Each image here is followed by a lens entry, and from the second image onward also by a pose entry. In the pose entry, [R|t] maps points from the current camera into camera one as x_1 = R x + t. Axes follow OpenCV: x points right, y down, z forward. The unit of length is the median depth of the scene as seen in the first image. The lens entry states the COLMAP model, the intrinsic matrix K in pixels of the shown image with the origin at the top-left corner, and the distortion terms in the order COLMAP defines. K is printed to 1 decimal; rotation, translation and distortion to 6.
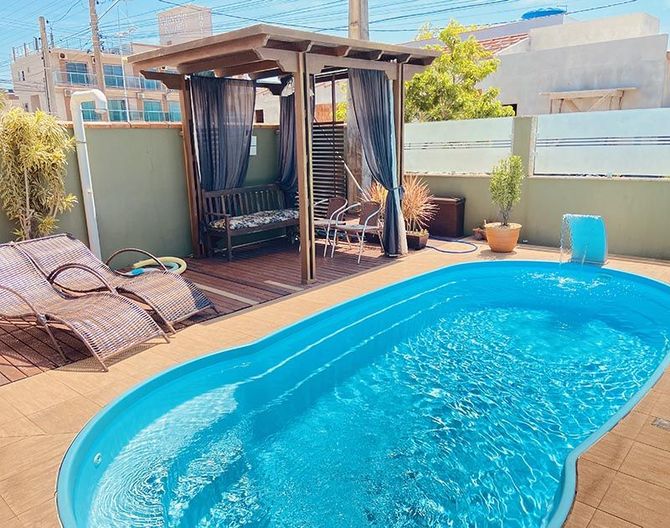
lens RADIAL K [[534.2, 0, 338.7], [0, 534.2, 268.0], [0, 0, 1]] dist [0.053374, -0.005118]
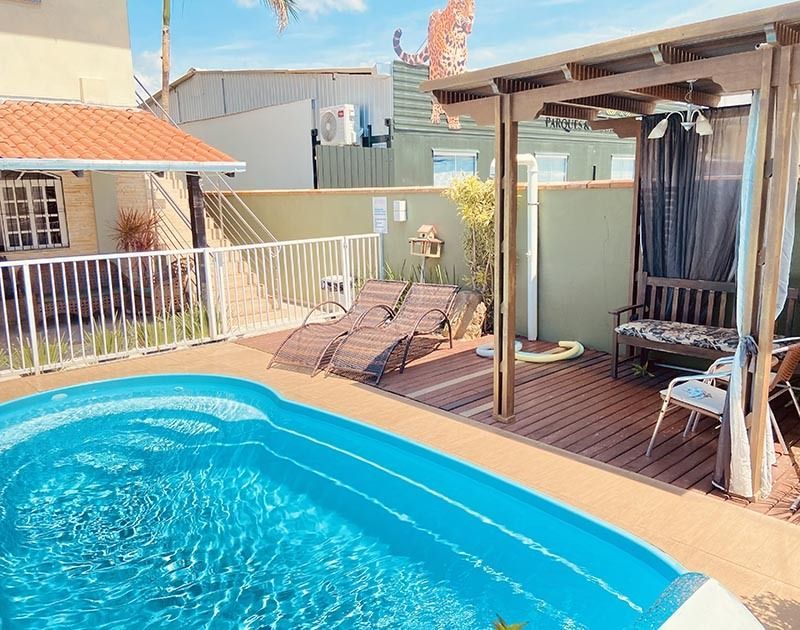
lens RADIAL K [[637.8, 0, 406.4], [0, 637.8, 310.3], [0, 0, 1]] dist [0.053374, -0.005118]
pose [[-0.102901, 0.203003, -0.973756, 0.767105], [-0.219790, 0.950115, 0.221300, -0.273640], [0.970105, 0.236794, -0.053150, 0.949600]]
